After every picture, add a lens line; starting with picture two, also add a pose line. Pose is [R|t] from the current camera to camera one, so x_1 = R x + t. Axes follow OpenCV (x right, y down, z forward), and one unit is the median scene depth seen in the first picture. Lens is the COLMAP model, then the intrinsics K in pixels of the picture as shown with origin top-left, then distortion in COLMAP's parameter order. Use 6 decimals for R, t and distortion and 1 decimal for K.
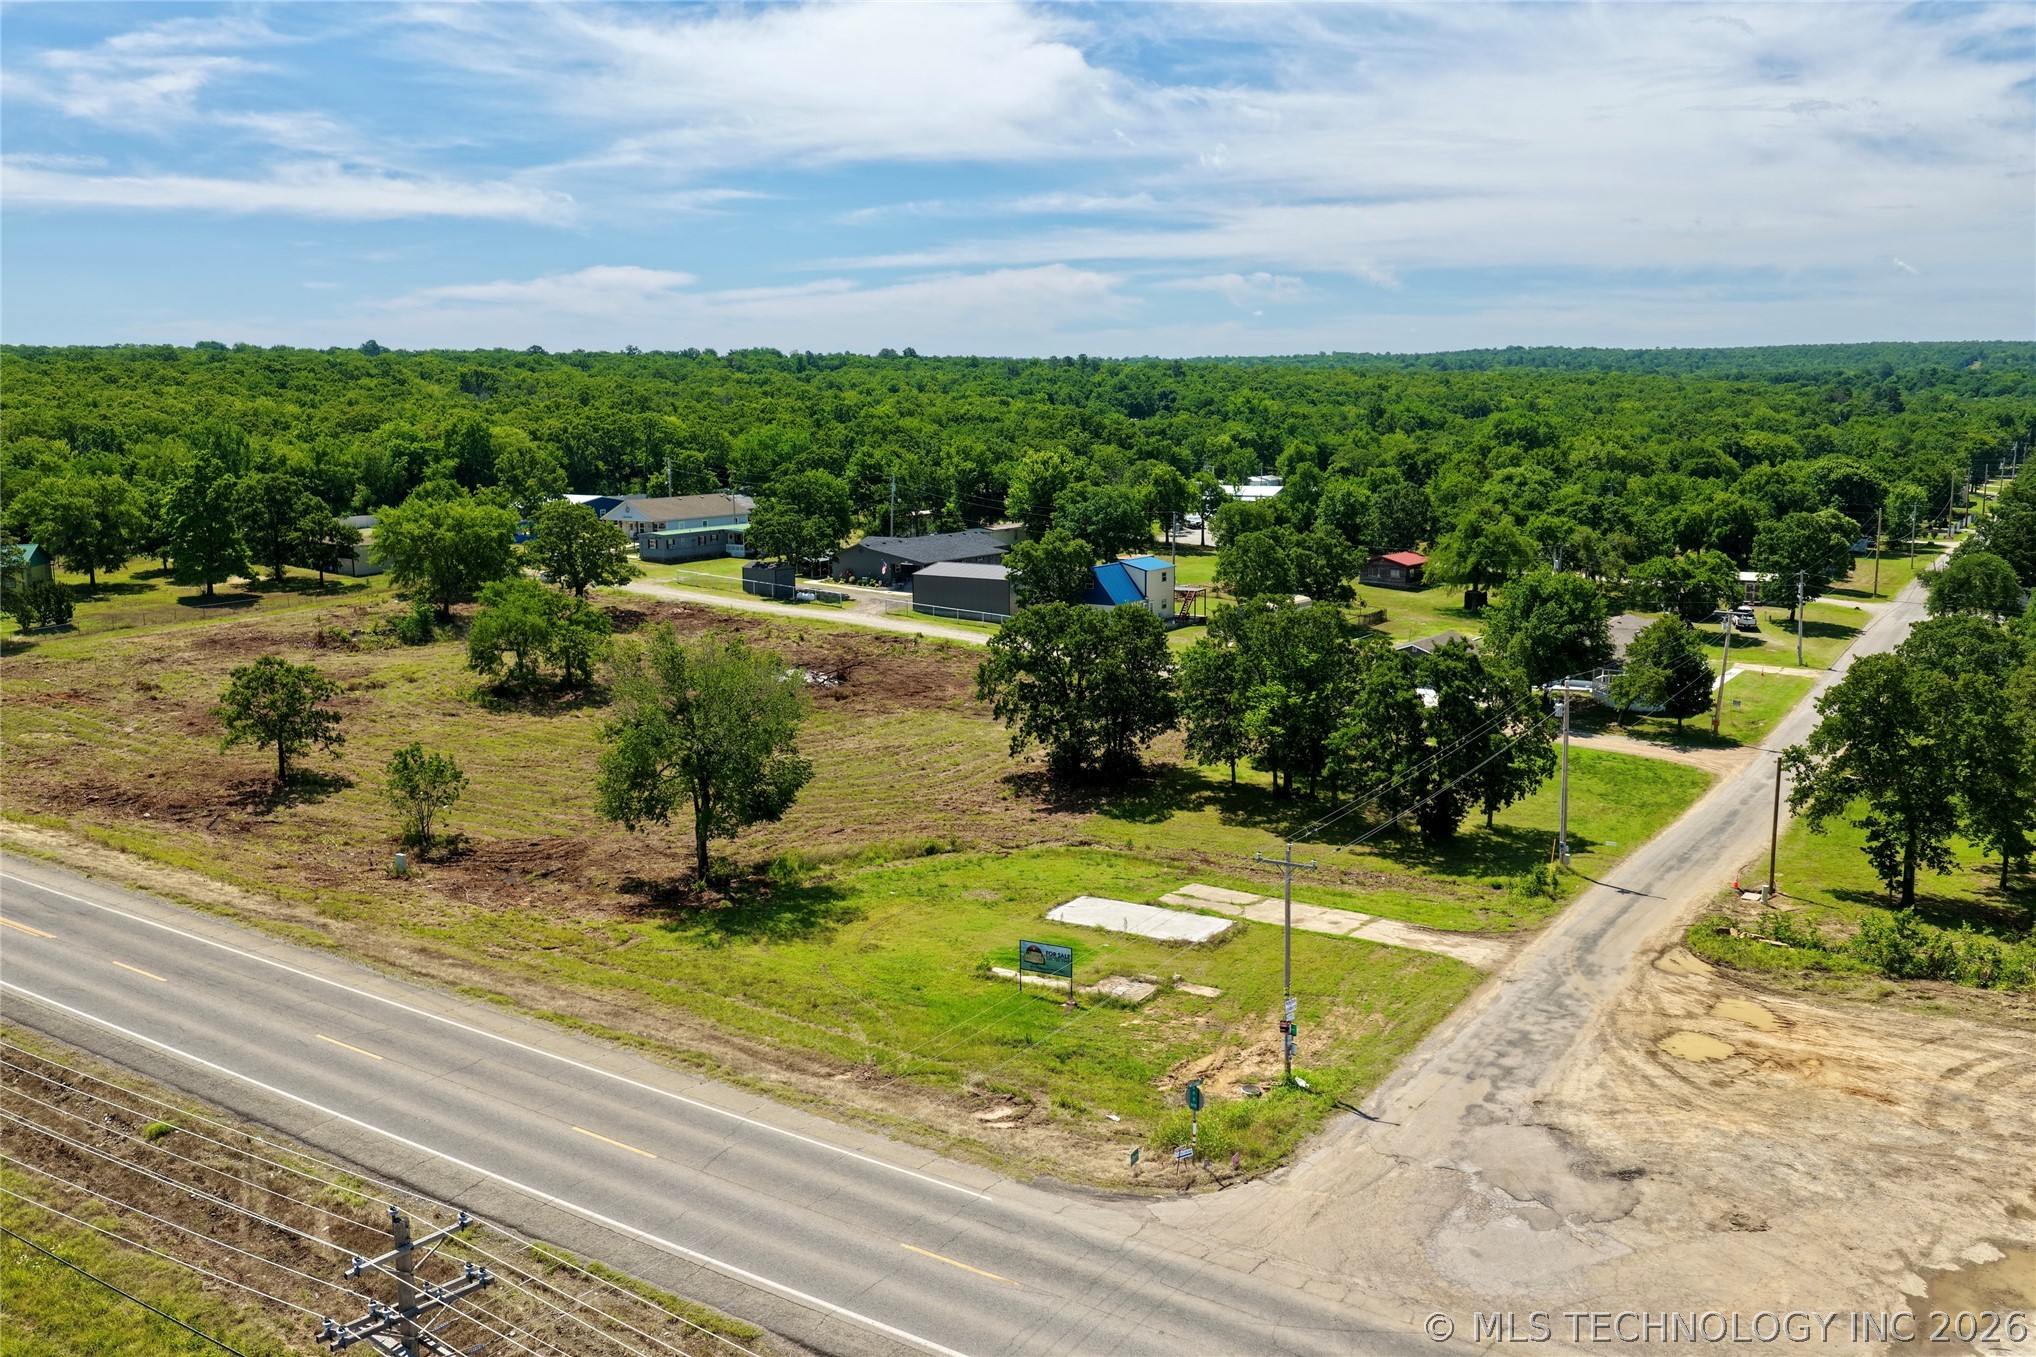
lens RADIAL K [[1685.2, 0, 1027.9], [0, 1685.2, 685.4], [0, 0, 1]] dist [-0.000100, 0.020507]
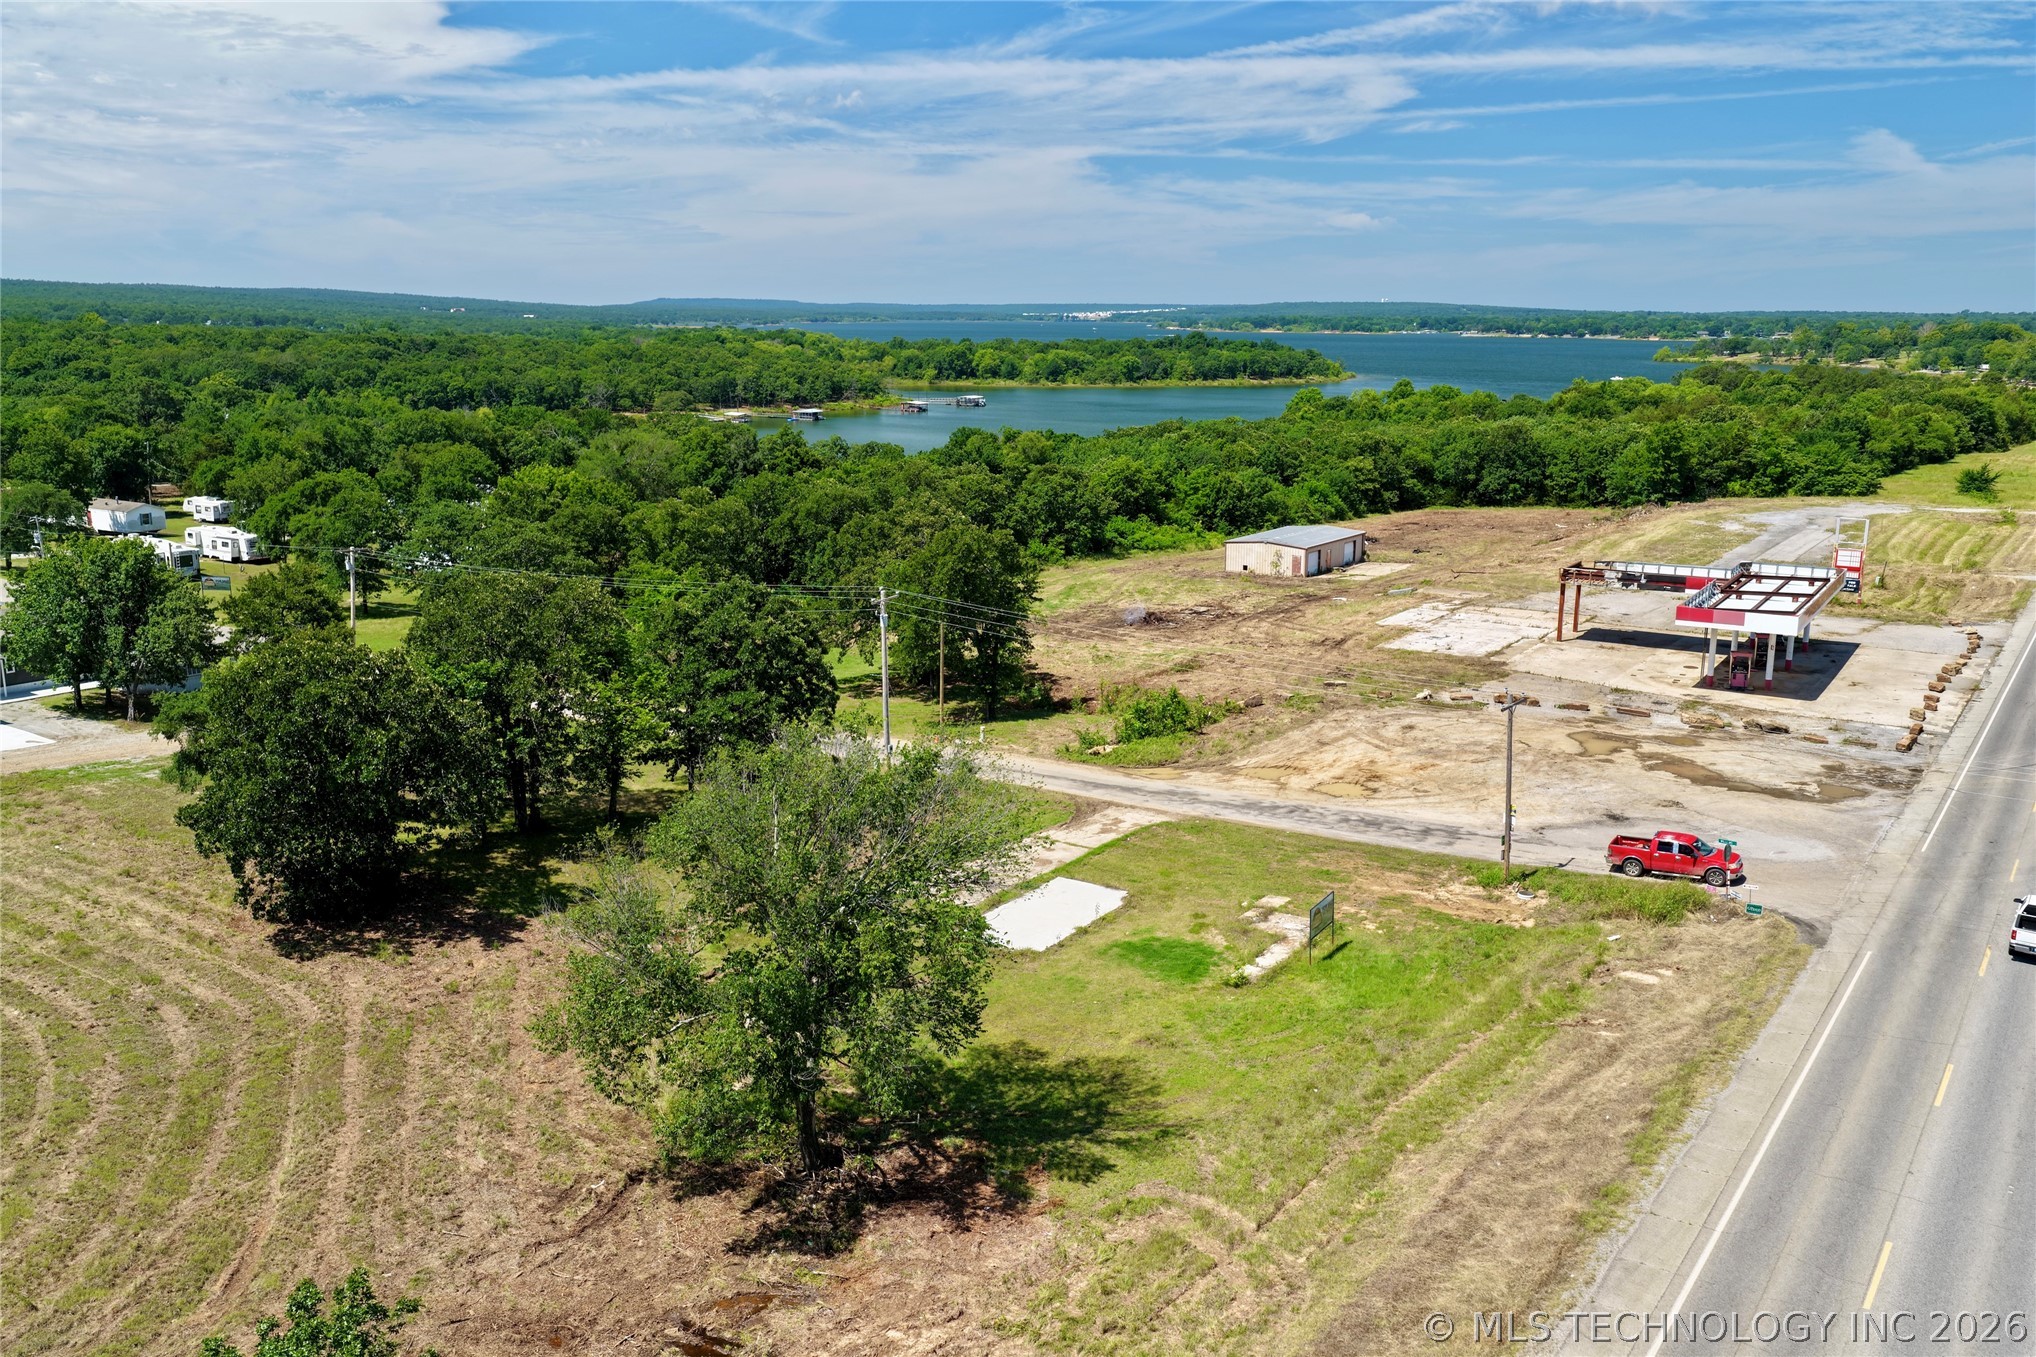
lens RADIAL K [[1686.4, 0, 1021.8], [0, 1686.4, 677.4], [0, 0, 1]] dist [-0.012094, 0.031512]
pose [[0.022655, -0.202818, 0.978954, -0.363231], [0.160023, 0.967316, 0.196703, -0.072929], [-0.986853, 0.152199, 0.054370, 0.447543]]
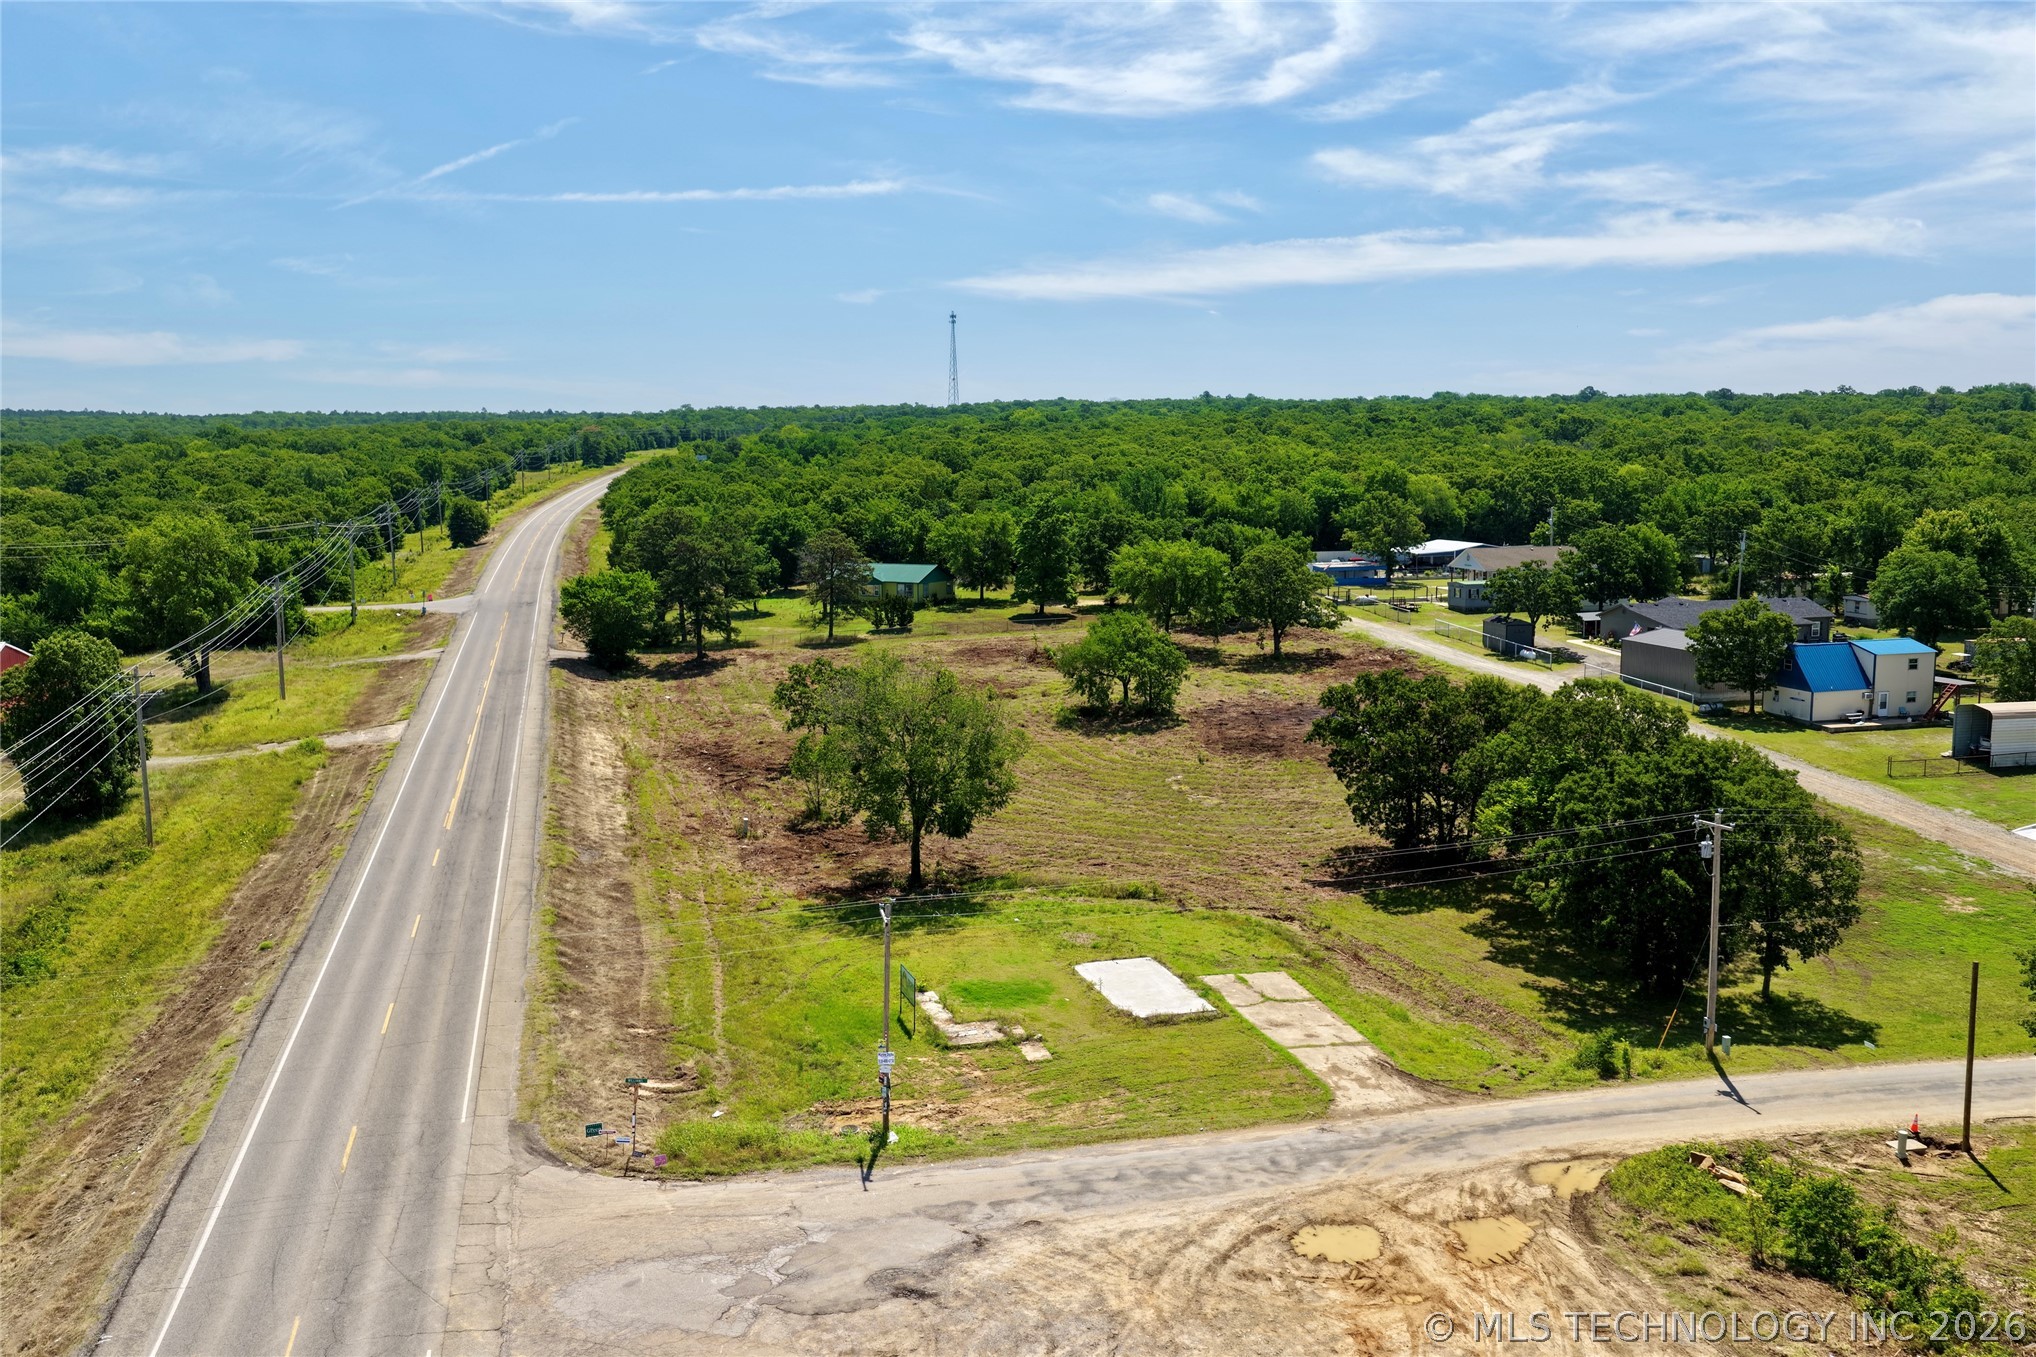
lens RADIAL K [[1685.2, 0, 1027.9], [0, 1685.2, 685.4], [0, 0, 1]] dist [-0.000100, 0.020507]
pose [[0.742609, 0.091766, -0.663409, 0.307849], [-0.108324, 0.993983, 0.016237, -0.020944], [0.660907, 0.059806, 0.748081, 0.099963]]
